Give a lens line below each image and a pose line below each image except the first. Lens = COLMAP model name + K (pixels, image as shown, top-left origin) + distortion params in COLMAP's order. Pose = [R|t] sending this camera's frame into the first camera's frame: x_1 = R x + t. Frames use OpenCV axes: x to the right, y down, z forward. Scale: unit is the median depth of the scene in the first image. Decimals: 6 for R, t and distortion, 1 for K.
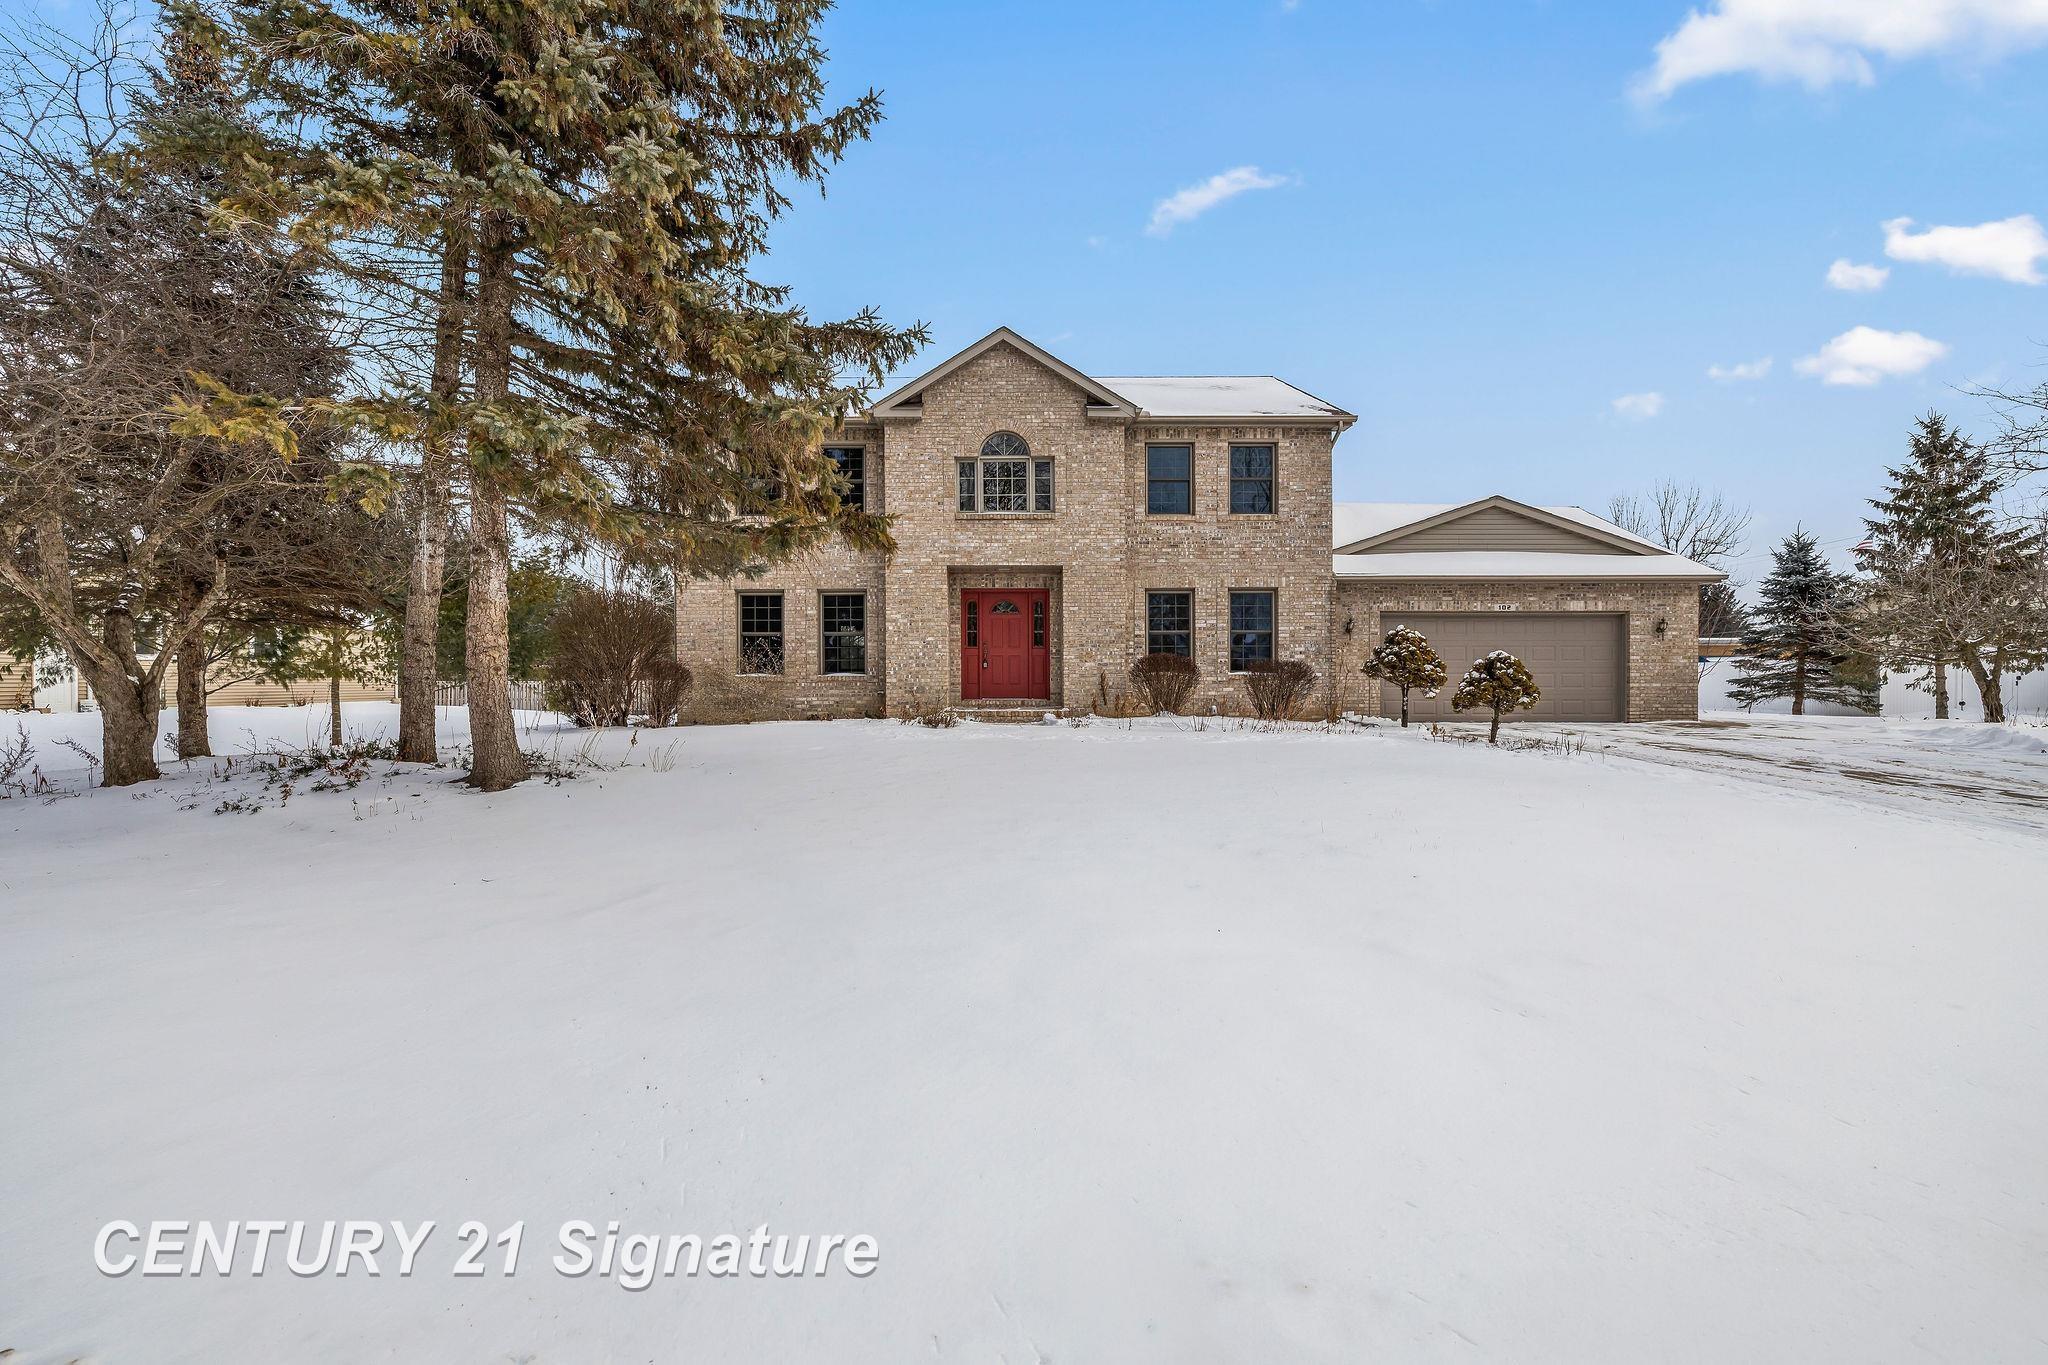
lens RADIAL K [[882.7, 0, 995.1], [0, 882.7, 685.2], [0, 0, 1]] dist [-0.000981, 0.000216]
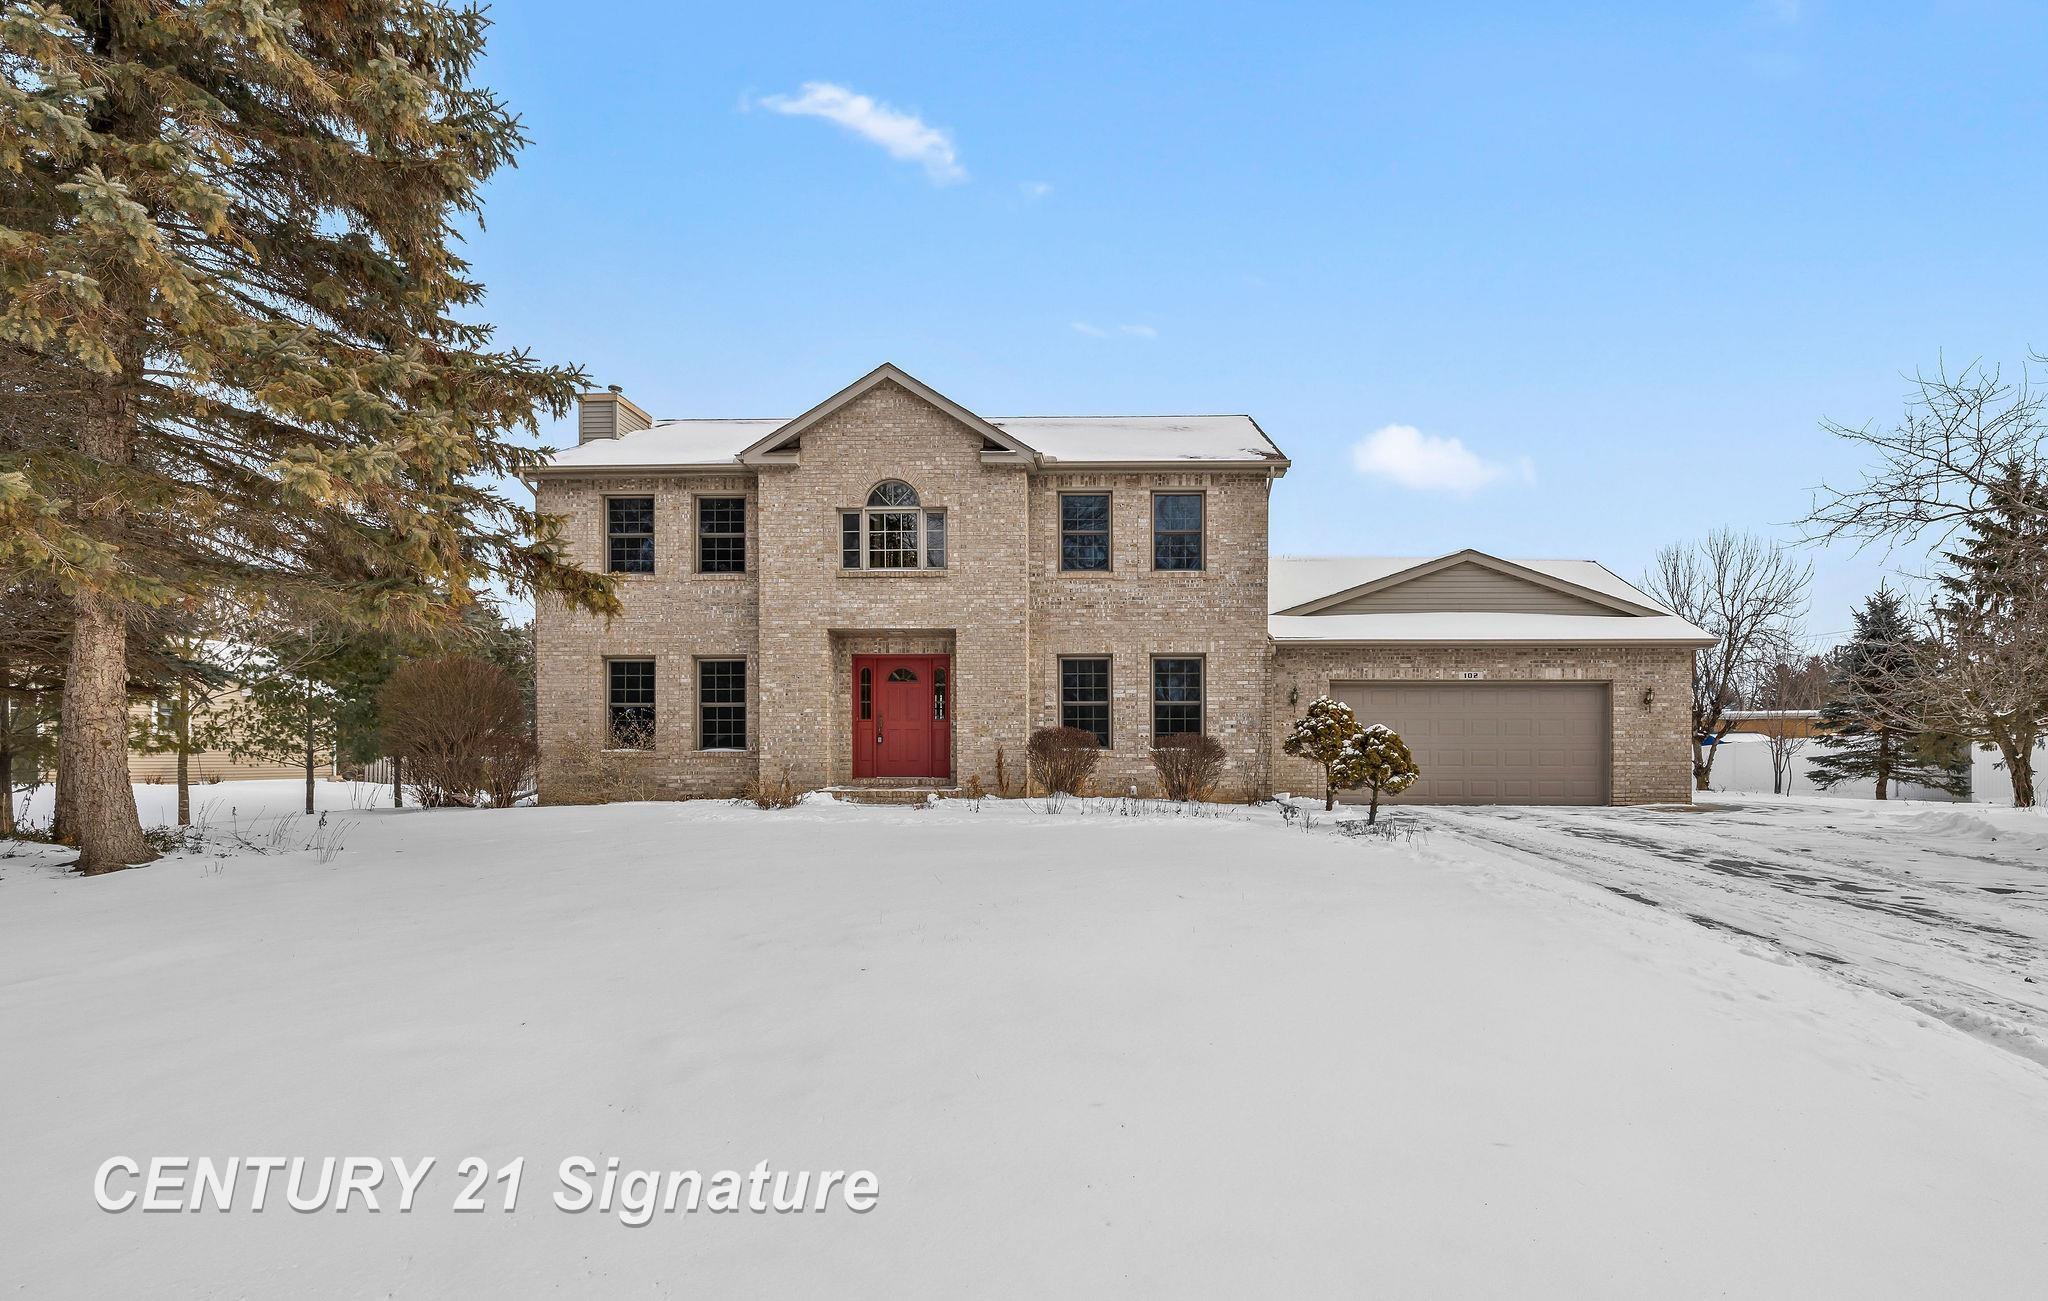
lens RADIAL K [[1001.2, 0, 1093.4], [0, 1001.2, 757.8], [0, 0, 1]] dist [-0.001927, -0.000453]
pose [[0.999807, 0.001952, -0.019536, 0.227173], [-0.002049, 0.999986, -0.004926, 0.000051], [0.019527, 0.004965, 0.999797, -0.011200]]
